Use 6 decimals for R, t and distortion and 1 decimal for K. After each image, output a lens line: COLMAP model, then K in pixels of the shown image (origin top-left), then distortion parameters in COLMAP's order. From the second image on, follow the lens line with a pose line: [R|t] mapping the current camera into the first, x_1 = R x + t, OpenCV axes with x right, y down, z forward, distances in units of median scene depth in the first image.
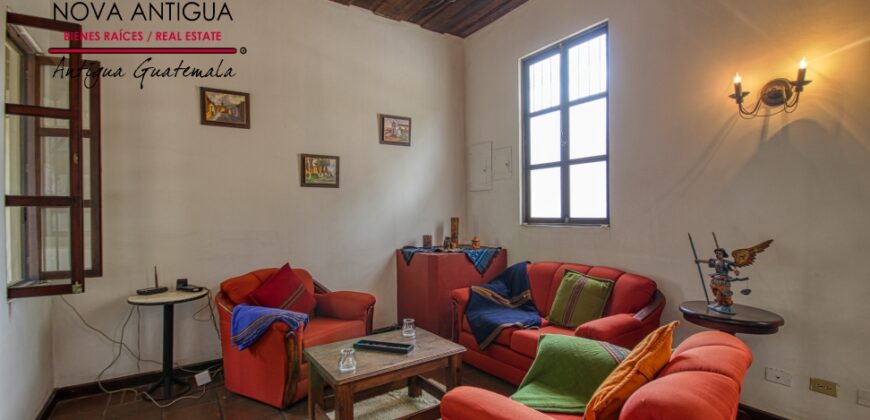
lens RADIAL K [[403.6, 0, 435.6], [0, 403.6, 215.2], [0, 0, 1]] dist [-0.006213, 0.000072]
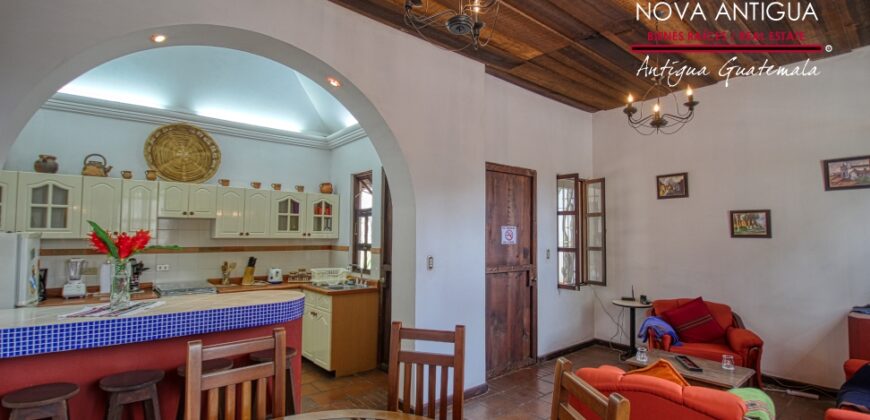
lens RADIAL K [[403.6, 0, 438.9], [0, 403.6, 213.7], [0, 0, 1]] dist [-0.006213, 0.000072]
pose [[0.093581, -0.039368, -0.994833, 0.815378], [-0.004131, 0.999194, -0.039929, -0.092090], [0.995603, 0.007847, 0.093343, -0.000820]]
